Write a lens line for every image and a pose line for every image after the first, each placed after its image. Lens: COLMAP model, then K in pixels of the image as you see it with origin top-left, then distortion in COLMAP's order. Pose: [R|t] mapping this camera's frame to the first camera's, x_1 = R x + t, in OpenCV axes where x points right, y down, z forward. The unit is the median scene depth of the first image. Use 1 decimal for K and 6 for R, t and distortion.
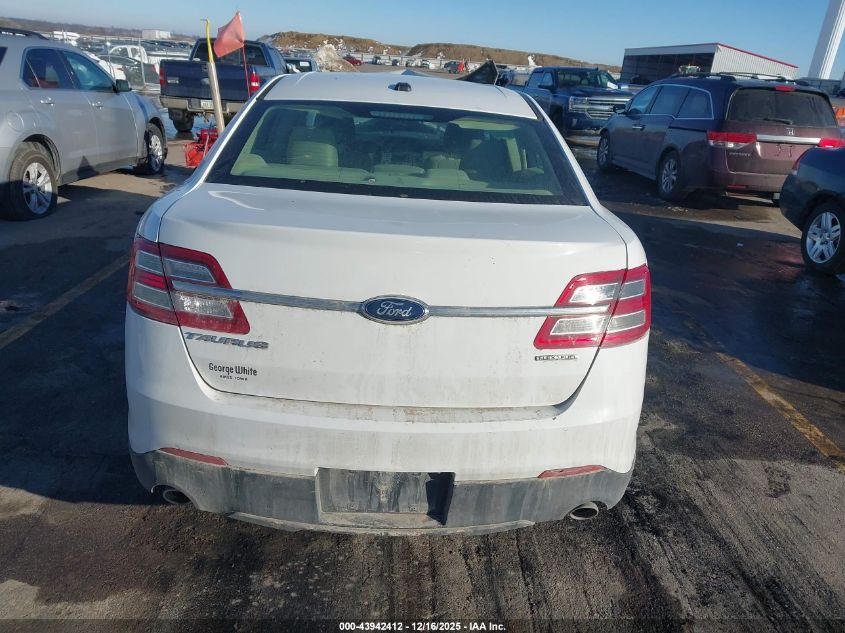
lens RADIAL K [[669.1, 0, 422.5], [0, 669.1, 316.5], [0, 0, 1]] dist [0.032618, -0.036800]
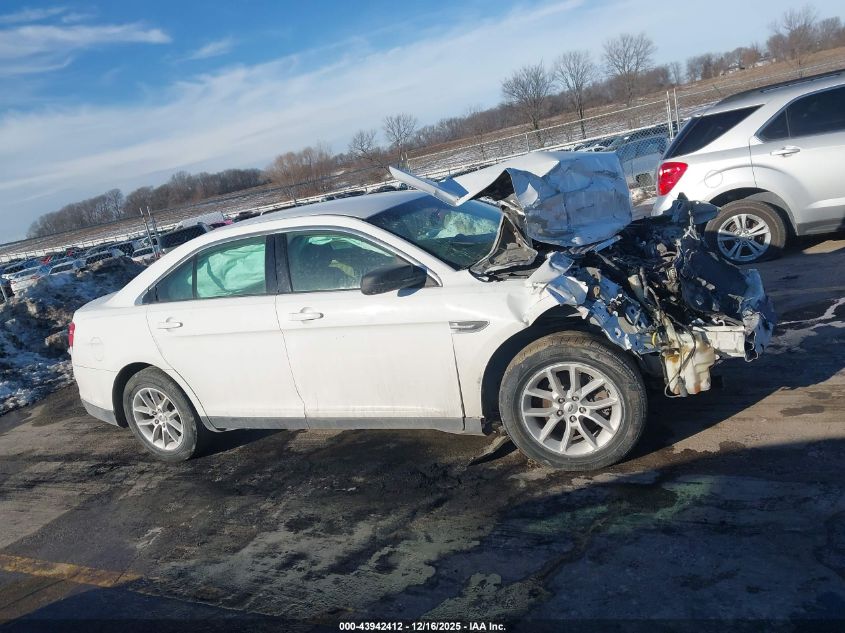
lens RADIAL K [[669.1, 0, 422.5], [0, 669.1, 316.5], [0, 0, 1]] dist [0.032618, -0.036800]
pose [[-0.483835, 0.223831, -0.846052, 1.085510], [-0.128391, 0.938126, 0.321614, -0.639986], [0.865690, 0.264233, -0.425160, 1.918999]]
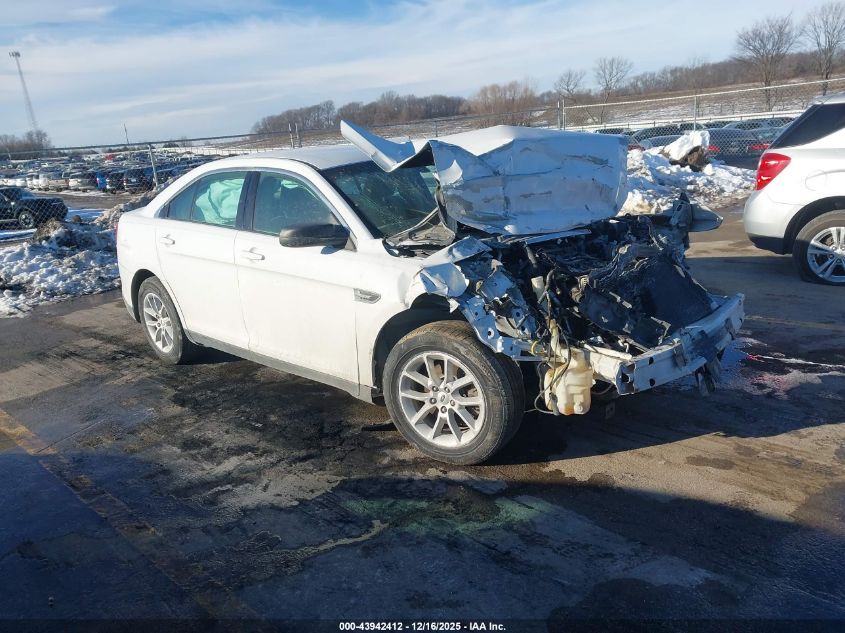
lens RADIAL K [[669.1, 0, 422.5], [0, 669.1, 316.5], [0, 0, 1]] dist [0.032618, -0.036800]
pose [[-0.720521, 0.173451, -0.671389, 0.821677], [-0.205491, 0.871314, 0.445630, -0.746092], [0.662286, 0.459051, -0.592157, 2.213858]]
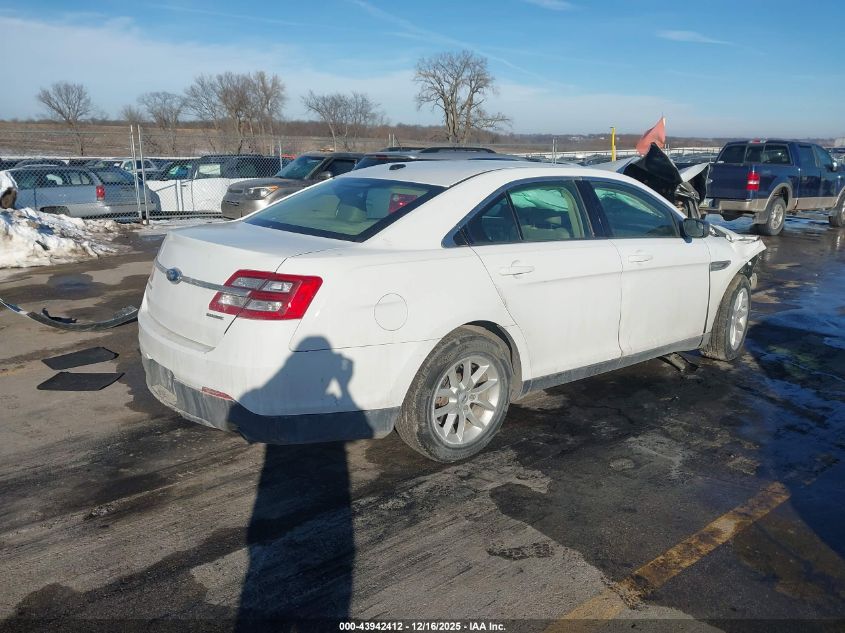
lens RADIAL K [[656.3, 0, 422.5], [0, 656.3, 316.5], [0, 0, 1]] dist [0.046613, -0.091050]
pose [[0.595201, 0.133279, -0.792447, 0.972961], [-0.248572, 0.968320, -0.023841, -0.014369], [0.764165, 0.211170, 0.609475, 0.223815]]
